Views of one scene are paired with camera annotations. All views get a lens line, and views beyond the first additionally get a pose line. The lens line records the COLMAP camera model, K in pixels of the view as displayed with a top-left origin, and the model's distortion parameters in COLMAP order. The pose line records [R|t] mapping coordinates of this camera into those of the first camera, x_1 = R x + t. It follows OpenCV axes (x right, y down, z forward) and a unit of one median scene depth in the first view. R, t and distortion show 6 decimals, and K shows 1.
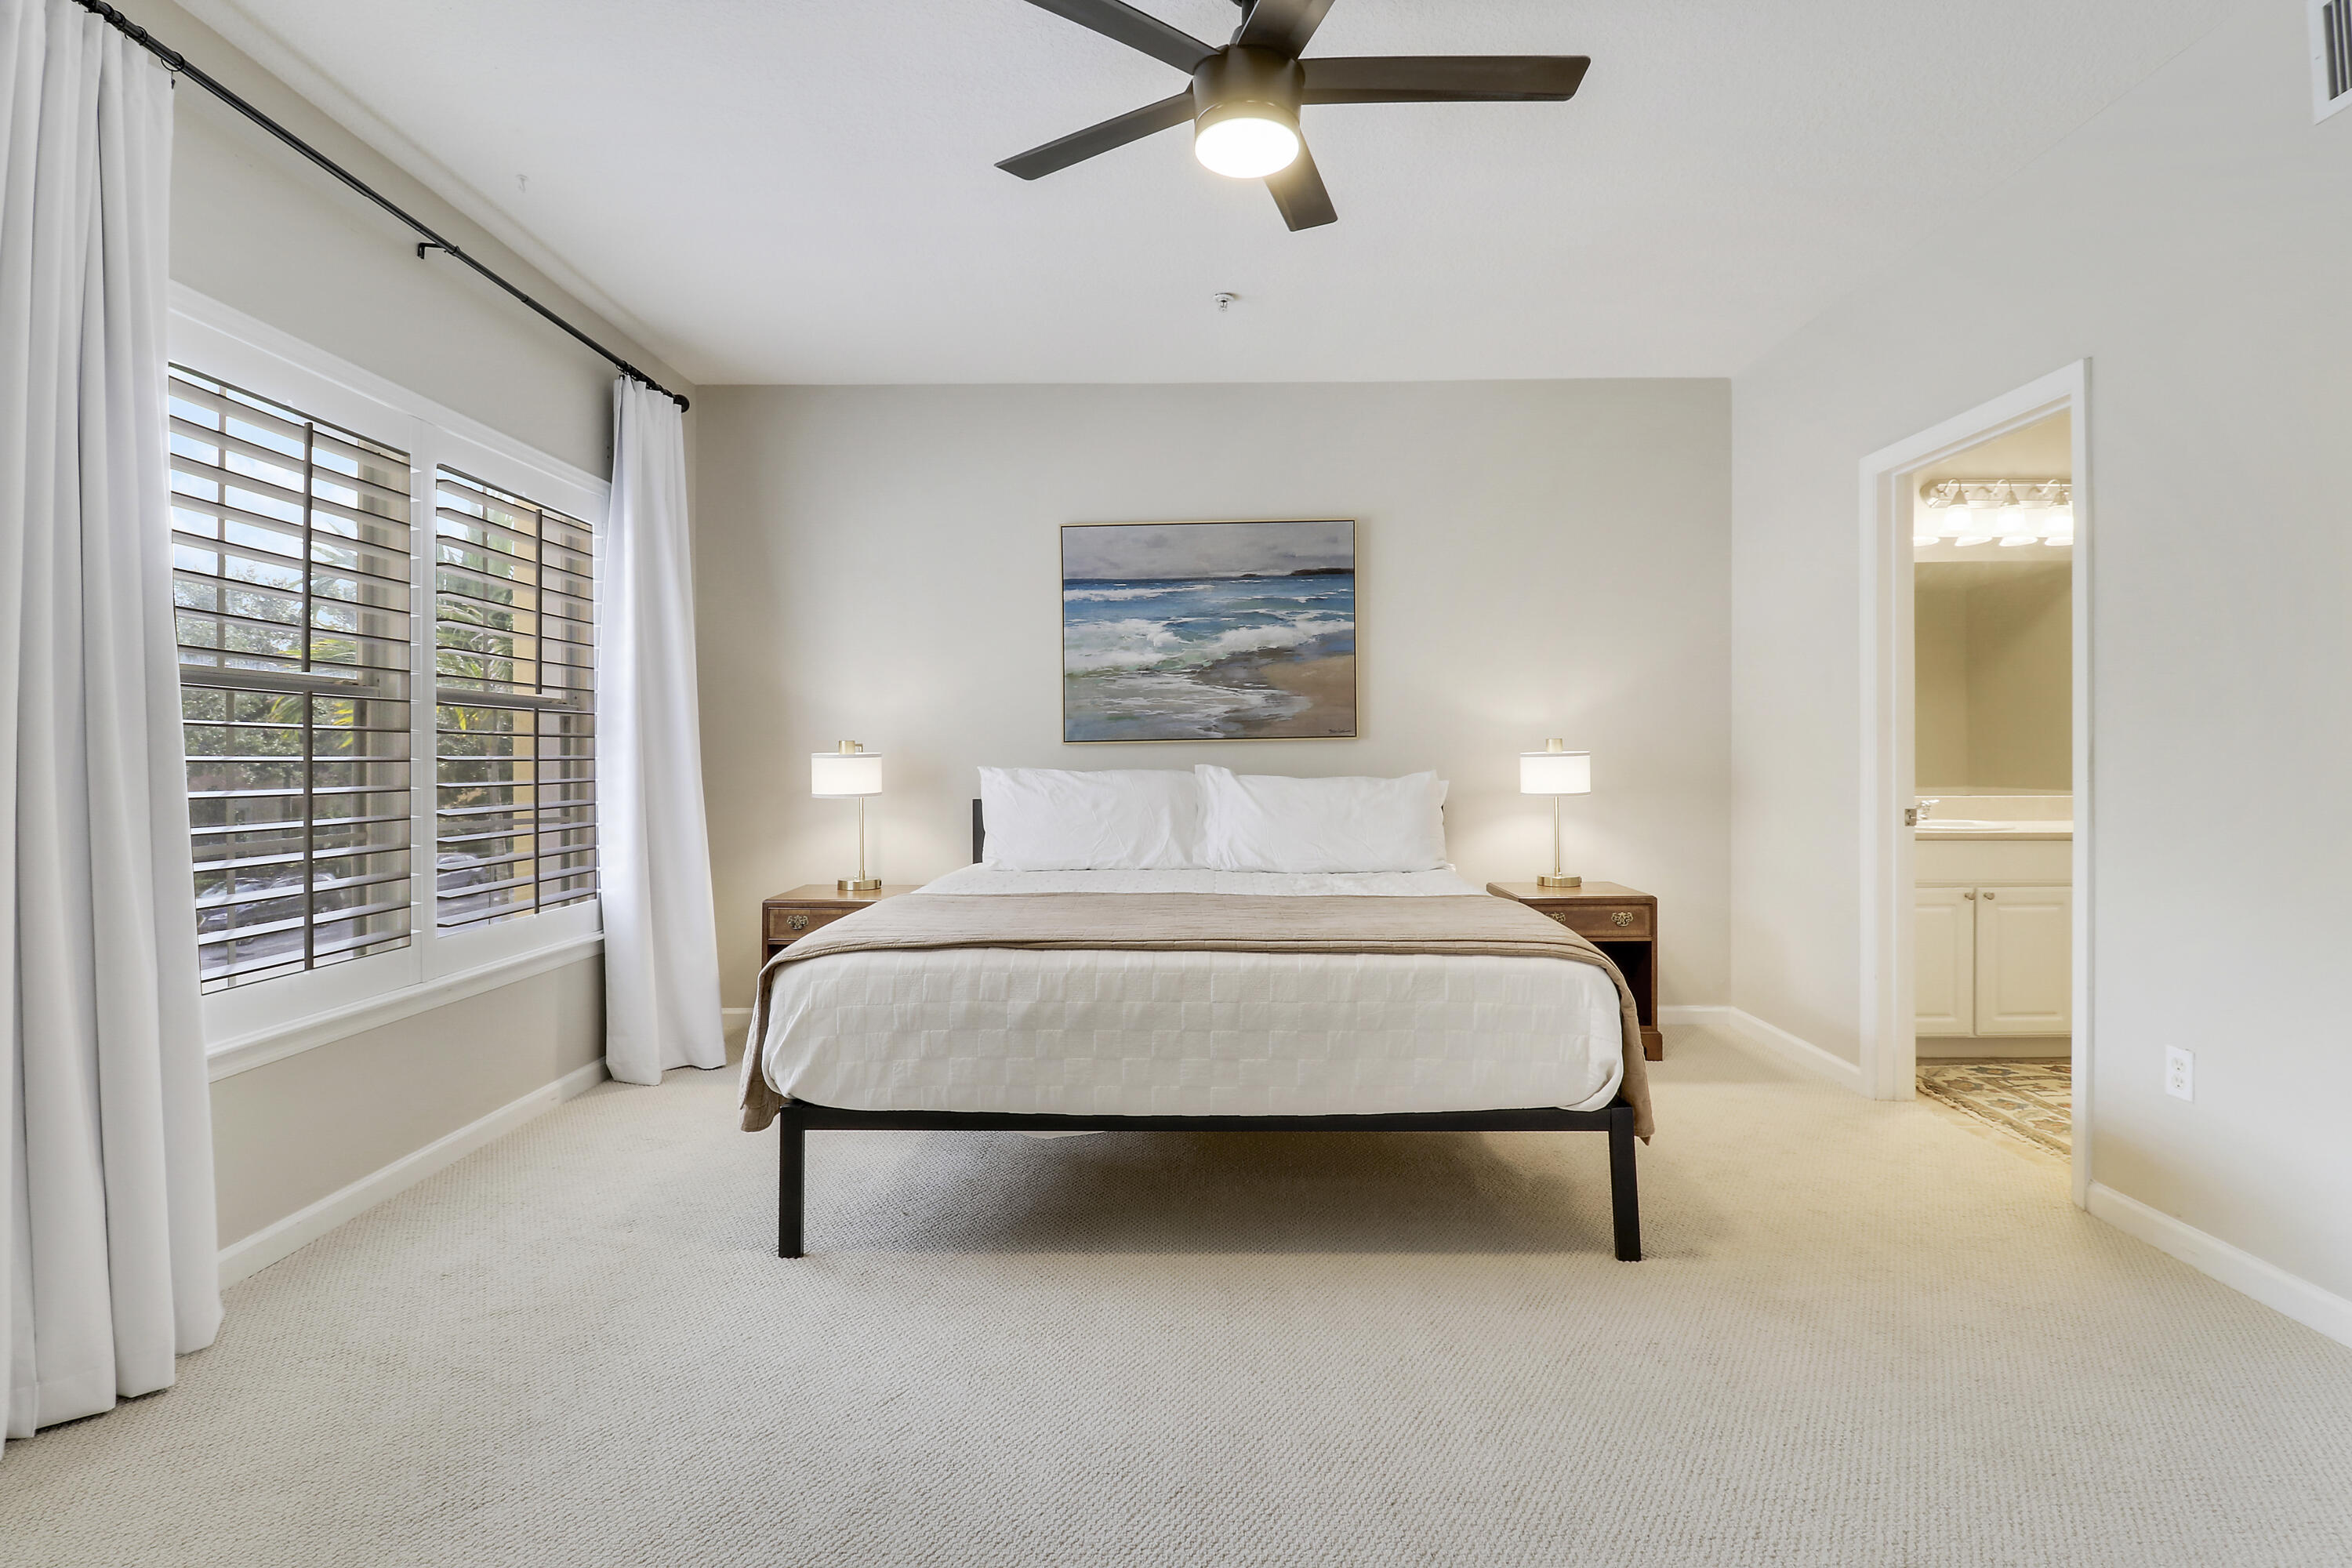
lens RADIAL K [[1104.9, 0, 1177.7], [0, 1104.9, 753.4], [0, 0, 1]] dist [-0.000491, -0.000428]
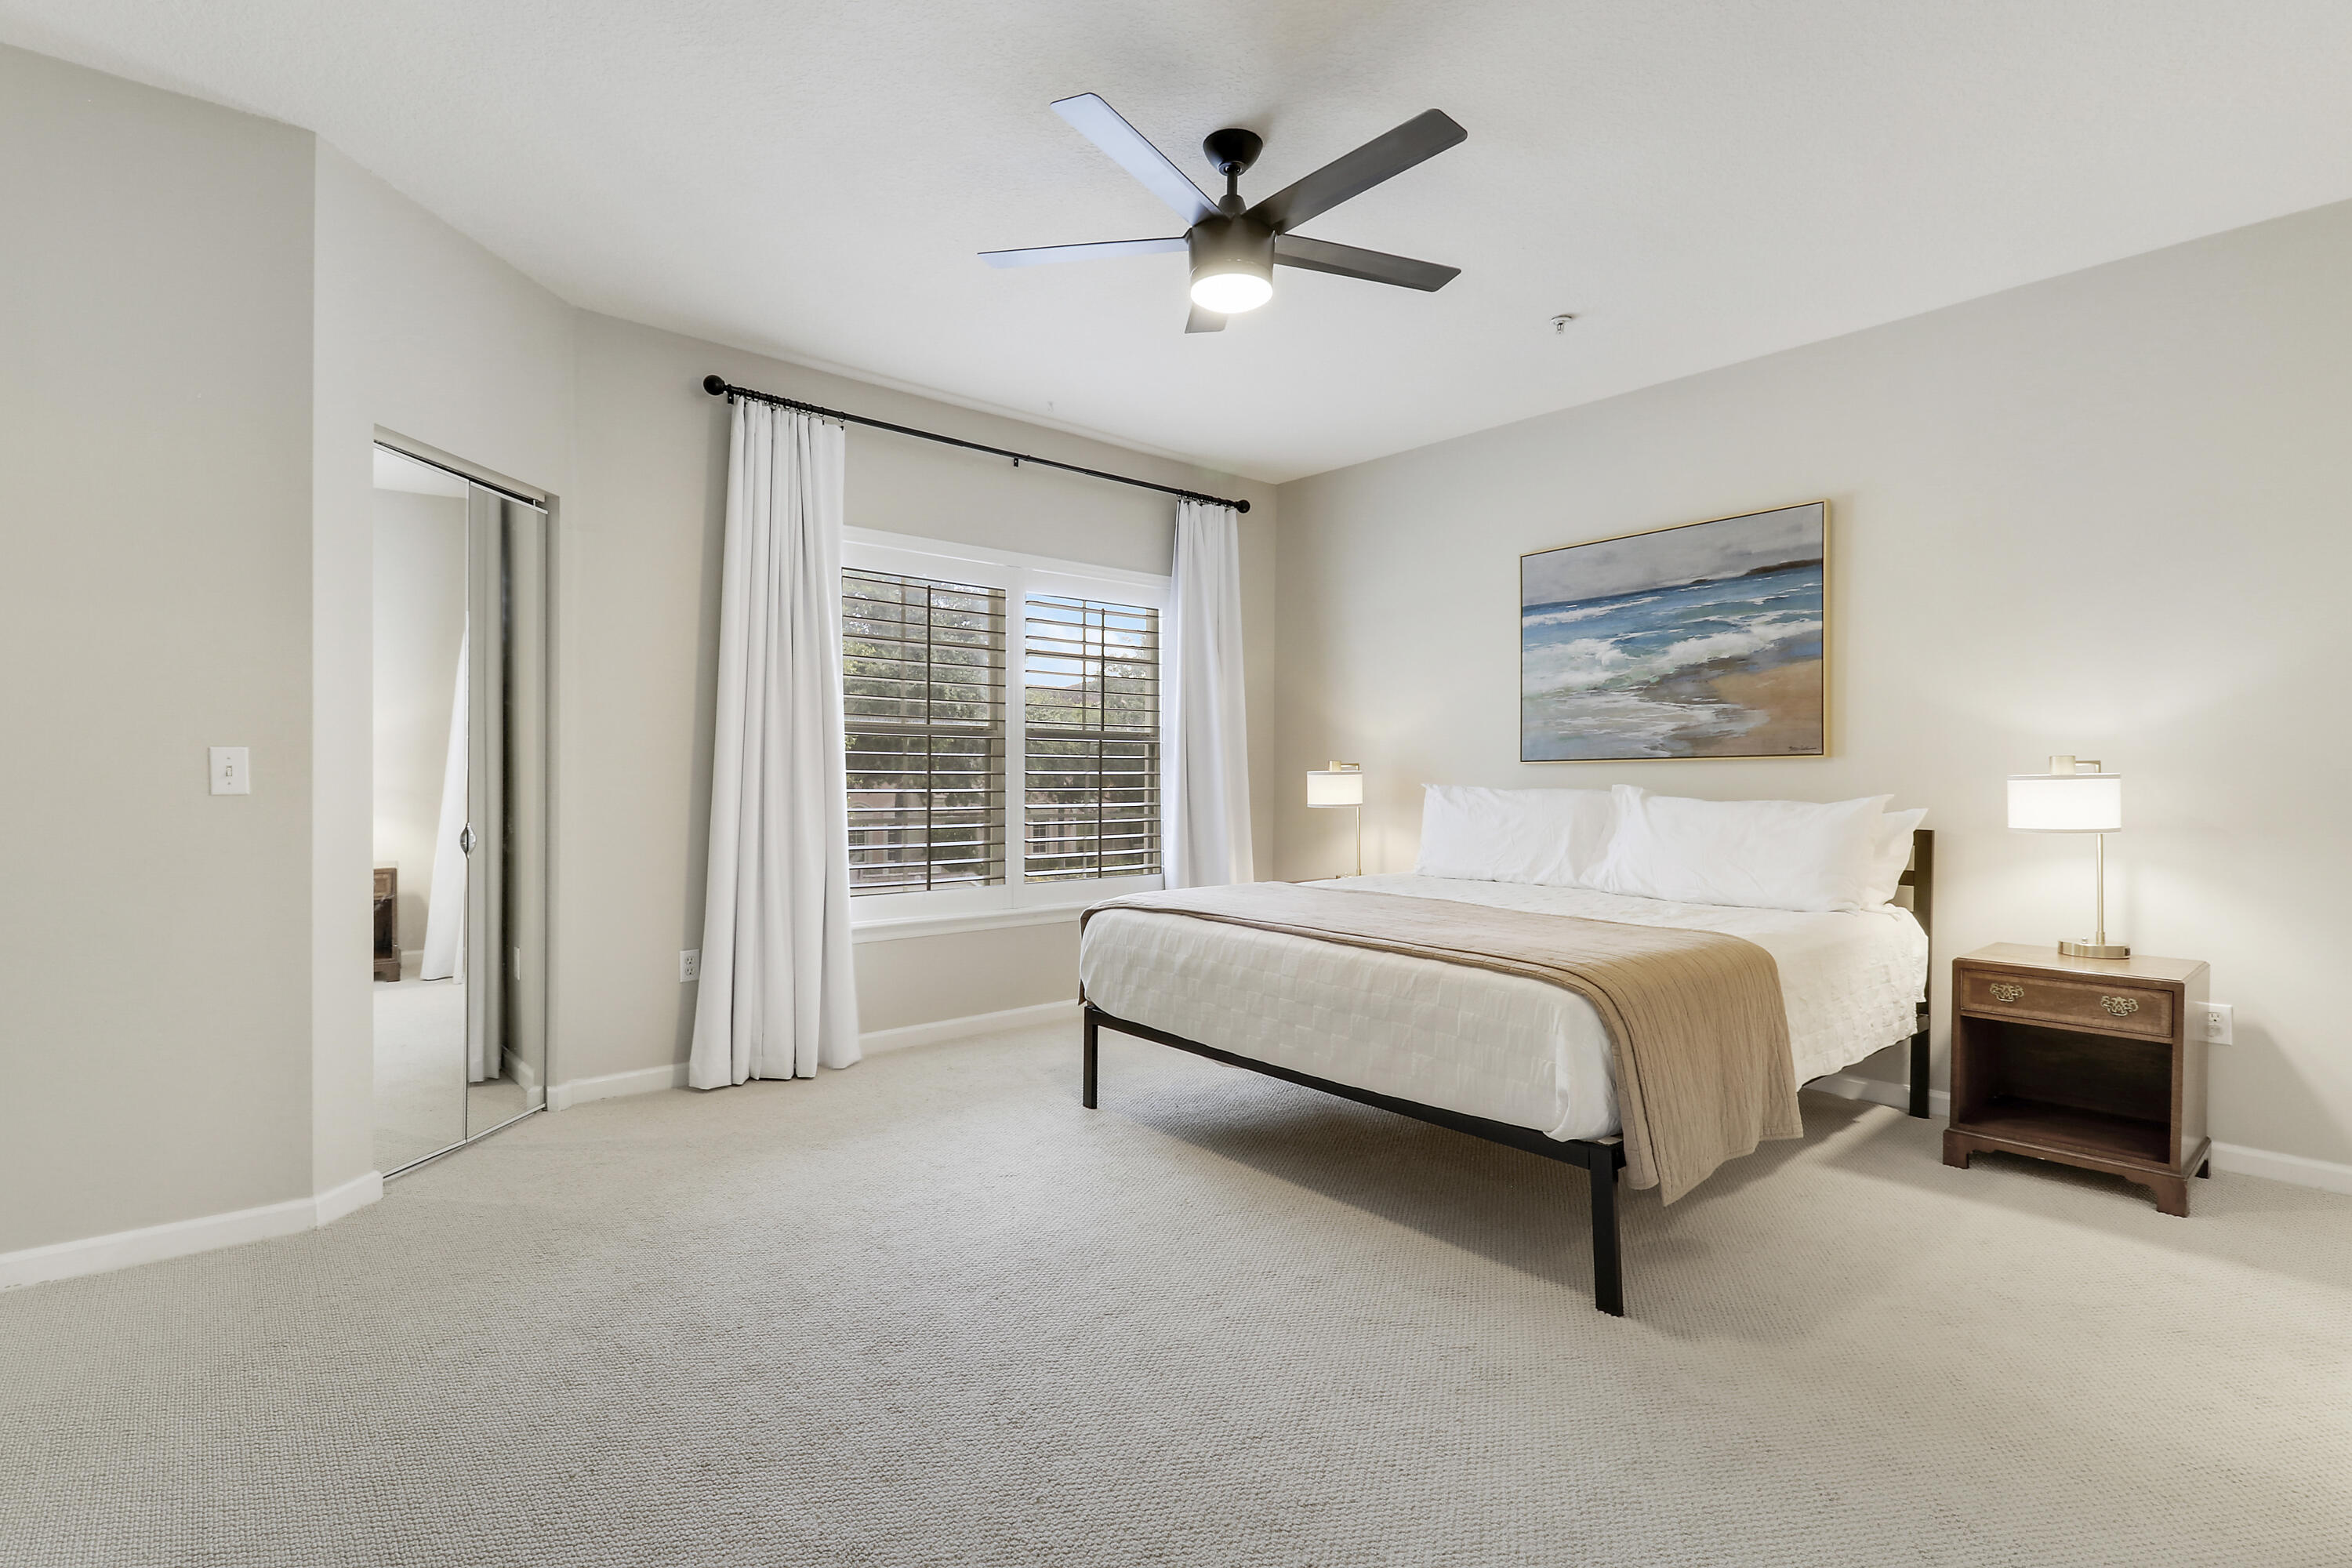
lens RADIAL K [[1109.6, 0, 1176.0], [0, 1109.6, 784.0], [0, 0, 1]] dist [-0.001248, -0.000724]
pose [[0.662958, 0.012586, -0.748551, 0.472360], [-0.005277, 0.999912, 0.012139, -0.000190], [0.748638, -0.004097, 0.662966, 0.054614]]
